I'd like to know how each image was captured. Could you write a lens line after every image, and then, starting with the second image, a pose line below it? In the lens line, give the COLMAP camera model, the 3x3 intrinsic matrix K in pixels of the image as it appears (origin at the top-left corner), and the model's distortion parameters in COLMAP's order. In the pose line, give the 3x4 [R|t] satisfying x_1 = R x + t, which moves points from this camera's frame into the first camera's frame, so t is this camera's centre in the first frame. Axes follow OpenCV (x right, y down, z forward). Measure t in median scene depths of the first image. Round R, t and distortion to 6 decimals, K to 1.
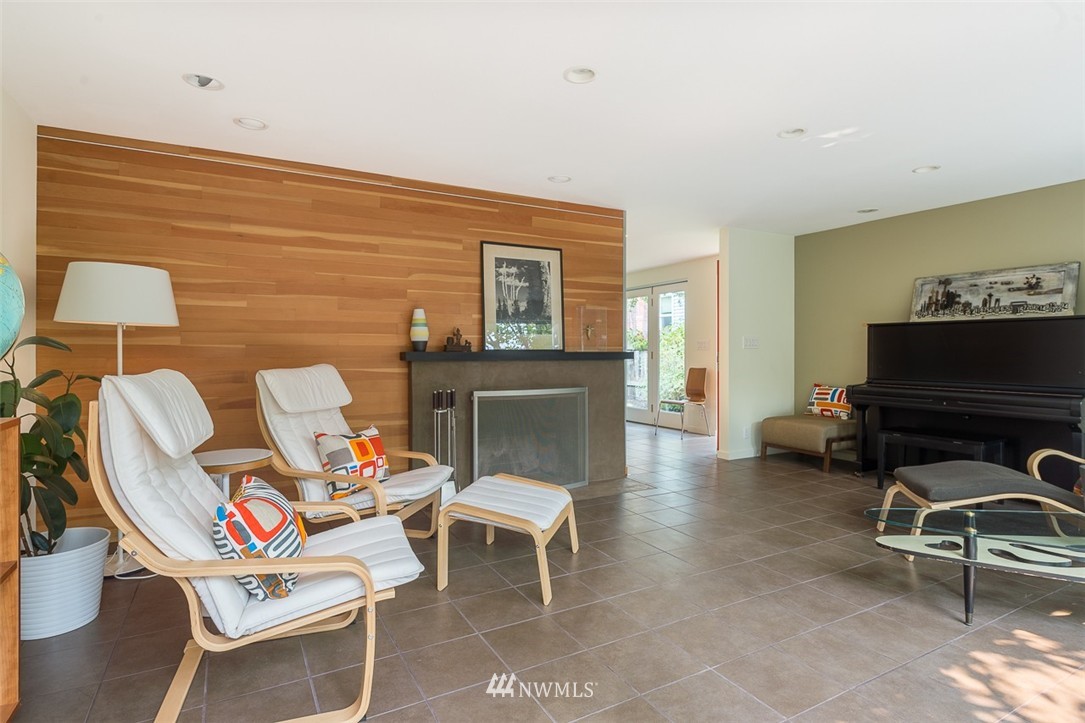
lens RADIAL K [[549.4, 0, 537.9], [0, 549.4, 358.4], [0, 0, 1]] dist [0.009231, -0.003168]
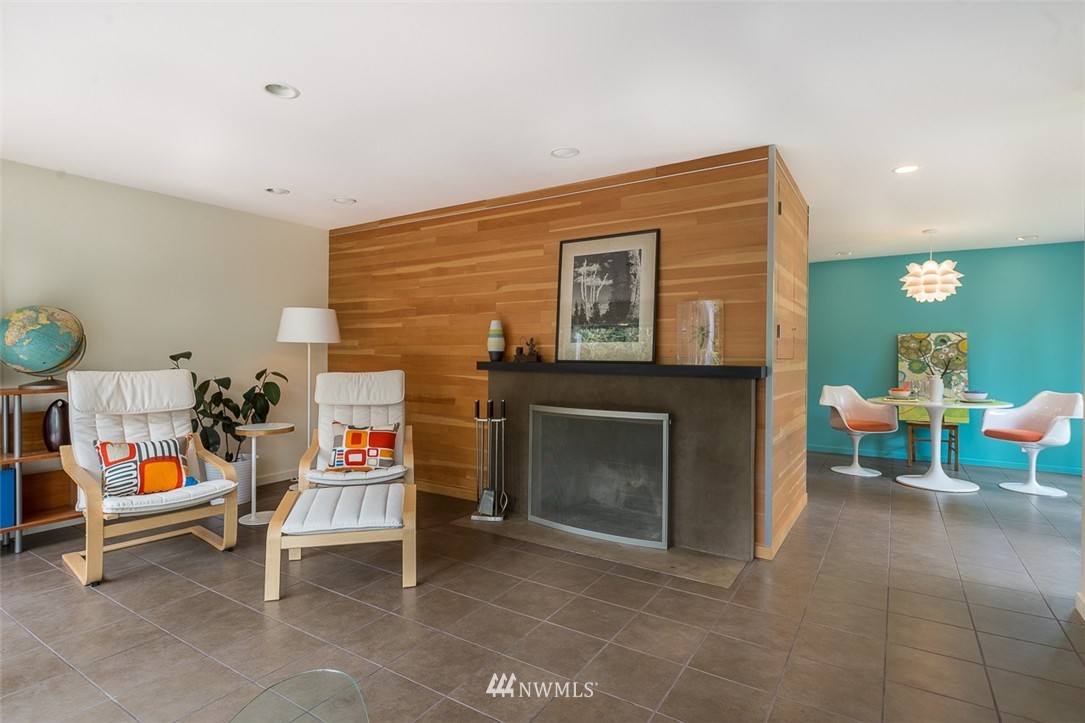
lens RADIAL K [[549.4, 0, 548.6], [0, 549.4, 357.9], [0, 0, 1]] dist [0.009231, -0.003168]
pose [[0.480631, 0.009178, -0.876875, 0.652843], [-0.019869, 0.999803, -0.000425, -0.017910], [0.876698, 0.017627, 0.480719, 0.515307]]
